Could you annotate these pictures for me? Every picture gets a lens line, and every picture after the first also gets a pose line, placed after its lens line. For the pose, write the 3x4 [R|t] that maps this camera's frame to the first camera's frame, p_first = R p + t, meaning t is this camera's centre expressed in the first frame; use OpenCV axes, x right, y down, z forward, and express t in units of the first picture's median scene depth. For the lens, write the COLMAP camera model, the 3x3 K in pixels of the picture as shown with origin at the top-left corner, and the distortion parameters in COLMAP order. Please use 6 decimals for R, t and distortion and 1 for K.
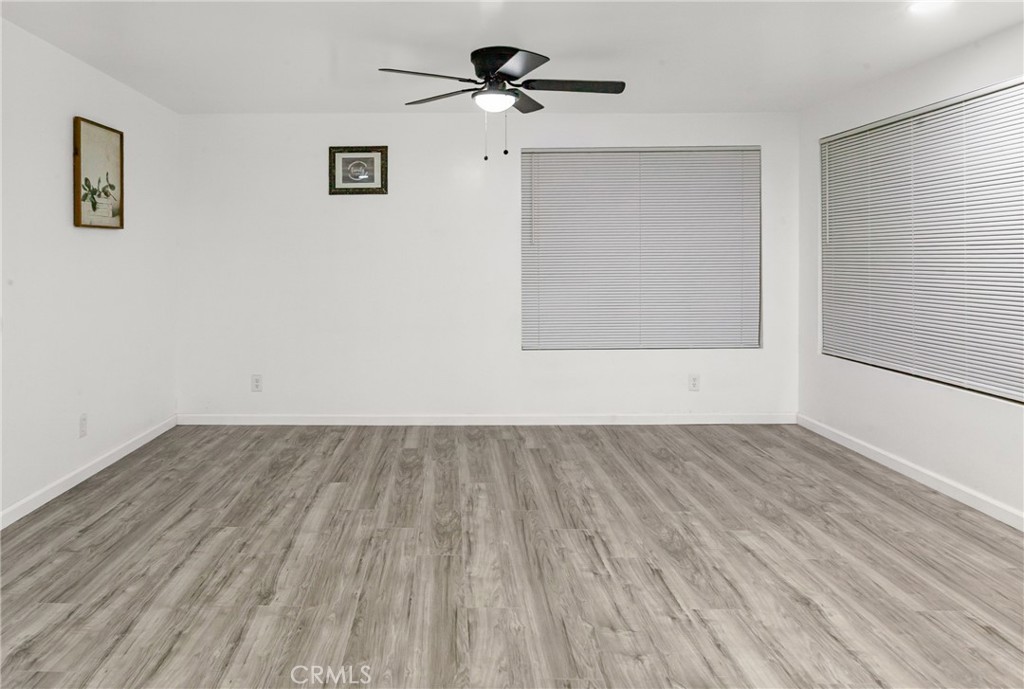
lens RADIAL K [[622.2, 0, 510.1], [0, 622.2, 343.7], [0, 0, 1]] dist [-0.002914, -0.000705]
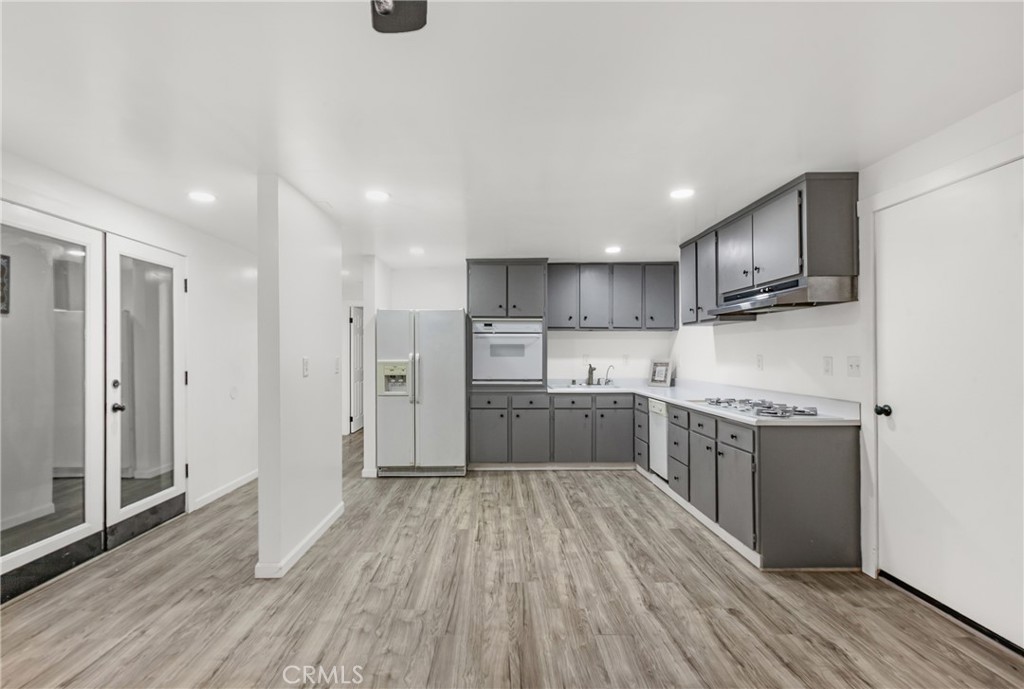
lens RADIAL K [[466.1, 0, 512.4], [0, 466.1, 348.0], [0, 0, 1]] dist [-0.001232, -0.000435]
pose [[-0.998642, 0.006049, 0.051753, -0.128583], [0.012550, 0.991921, 0.126233, -0.294335], [-0.050571, 0.126712, -0.990650, 1.915005]]
